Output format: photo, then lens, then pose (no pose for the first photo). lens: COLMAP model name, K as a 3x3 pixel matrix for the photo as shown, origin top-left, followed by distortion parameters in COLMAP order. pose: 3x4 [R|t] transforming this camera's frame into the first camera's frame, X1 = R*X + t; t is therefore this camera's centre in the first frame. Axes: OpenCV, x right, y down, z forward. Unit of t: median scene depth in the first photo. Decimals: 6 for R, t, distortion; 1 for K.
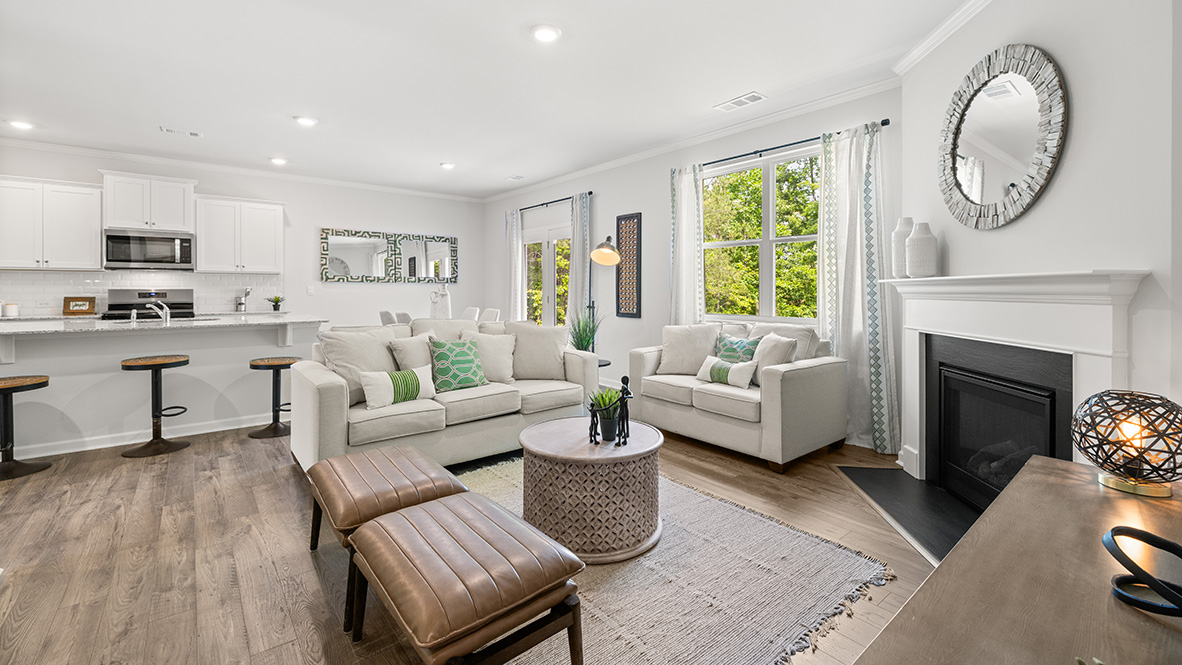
lens RADIAL K [[489.2, 0, 587.9], [0, 489.2, 289.5], [0, 0, 1]] dist [-0.002031, -0.000042]
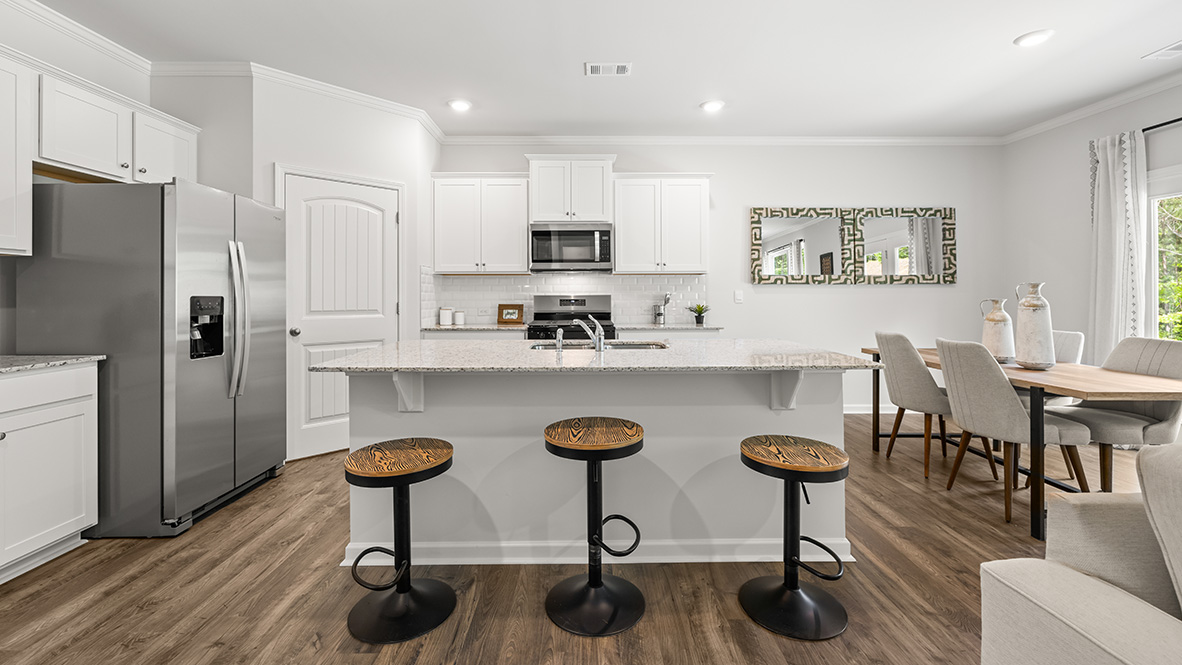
lens RADIAL K [[491.3, 0, 592.6], [0, 491.3, 292.9], [0, 0, 1]] dist [0.000156, 0.000047]
pose [[0.786074, -0.004876, -0.618113, -0.347616], [0.002435, 0.999986, -0.004792, -0.000525], [0.618127, 0.002262, 0.786075, 0.364137]]
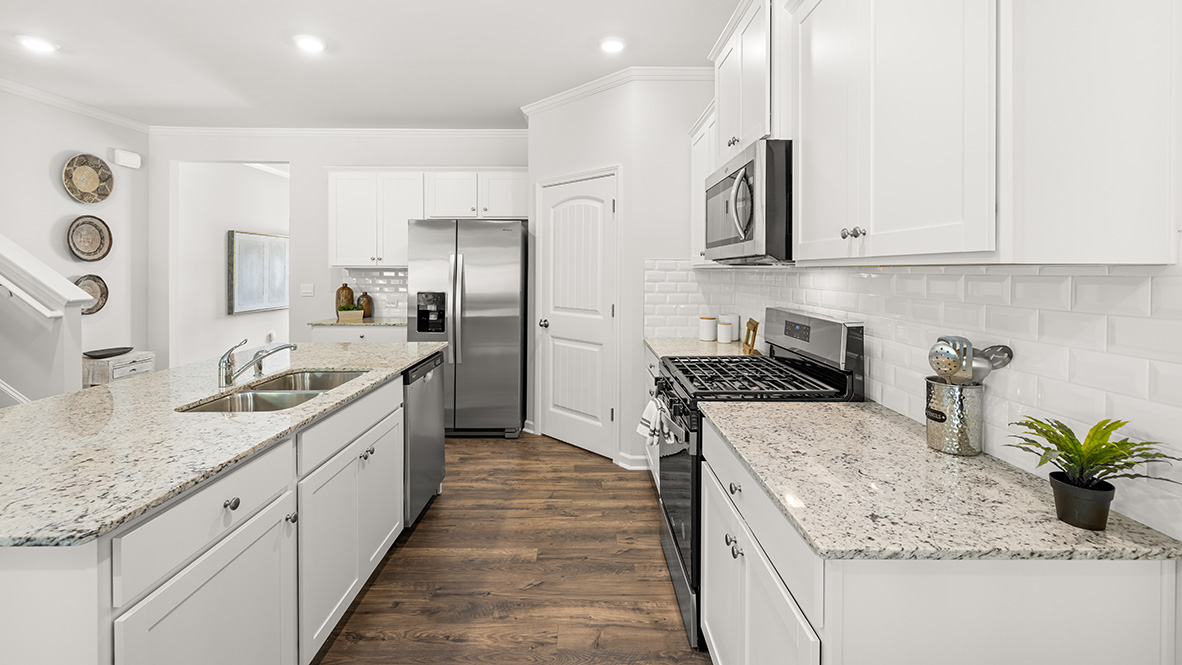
lens RADIAL K [[506.6, 0, 587.8], [0, 506.6, 278.4], [0, 0, 1]] dist [-0.001213, -0.000223]
pose [[-0.629331, 0.009076, -0.777084, -0.491756], [-0.006549, 0.999834, 0.016981, -0.033069], [0.777110, 0.015776, -0.629168, 1.107834]]
